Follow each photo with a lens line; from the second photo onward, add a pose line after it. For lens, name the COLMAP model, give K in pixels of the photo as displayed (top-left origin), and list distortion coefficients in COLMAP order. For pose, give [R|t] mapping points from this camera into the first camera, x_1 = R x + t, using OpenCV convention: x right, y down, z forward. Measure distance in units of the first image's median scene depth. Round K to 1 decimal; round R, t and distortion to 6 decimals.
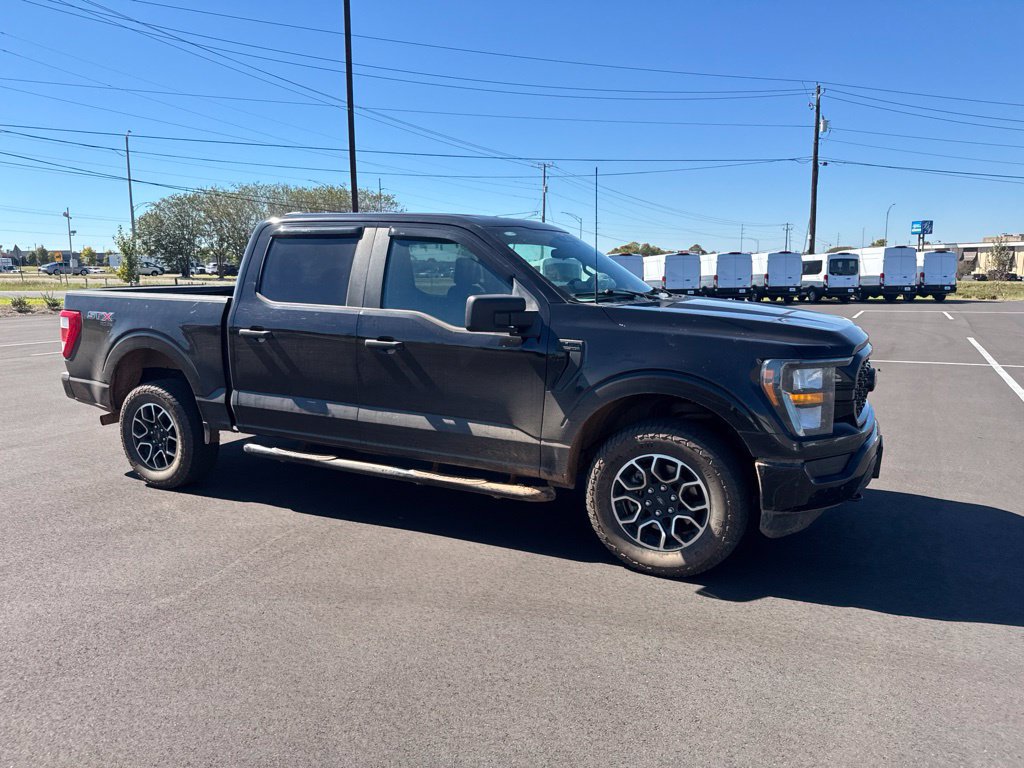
lens RADIAL K [[725.8, 0, 508.1], [0, 725.8, 378.9], [0, 0, 1]] dist [0.073832, -0.101980]
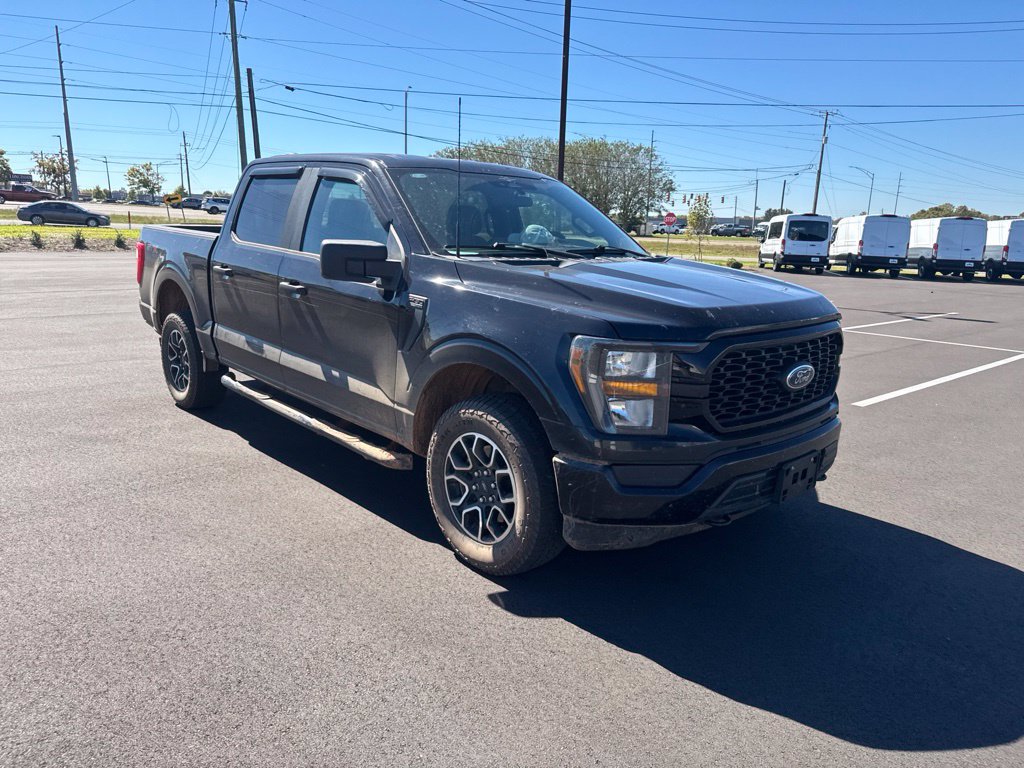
lens RADIAL K [[725.8, 0, 511.7], [0, 725.8, 386.1], [0, 0, 1]] dist [0.073832, -0.101980]
pose [[0.935591, 0.112438, -0.334706, 0.467475], [-0.089698, 0.992530, 0.082693, -0.025327], [0.341504, -0.047344, 0.938687, 0.175148]]
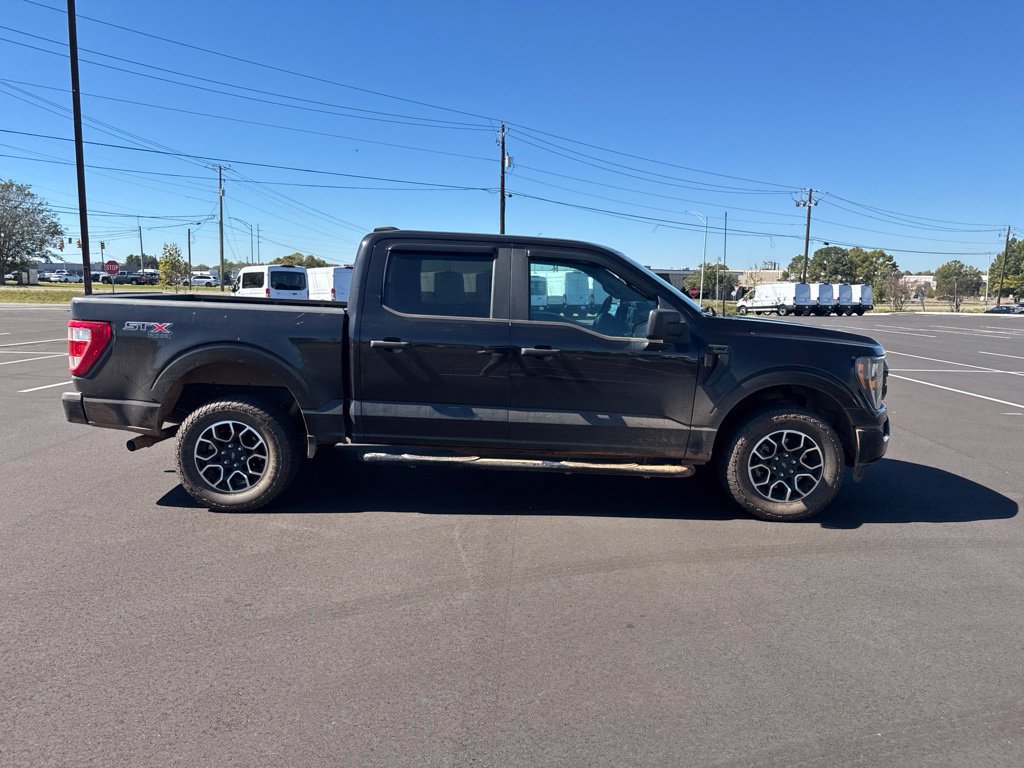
lens RADIAL K [[725.8, 0, 507.1], [0, 725.8, 378.6], [0, 0, 1]] dist [0.073832, -0.101980]
pose [[0.896819, -0.029853, 0.441390, -0.746275], [0.037927, 0.999236, -0.009478, 0.002496], [-0.440770, 0.025241, 0.897265, 0.017384]]
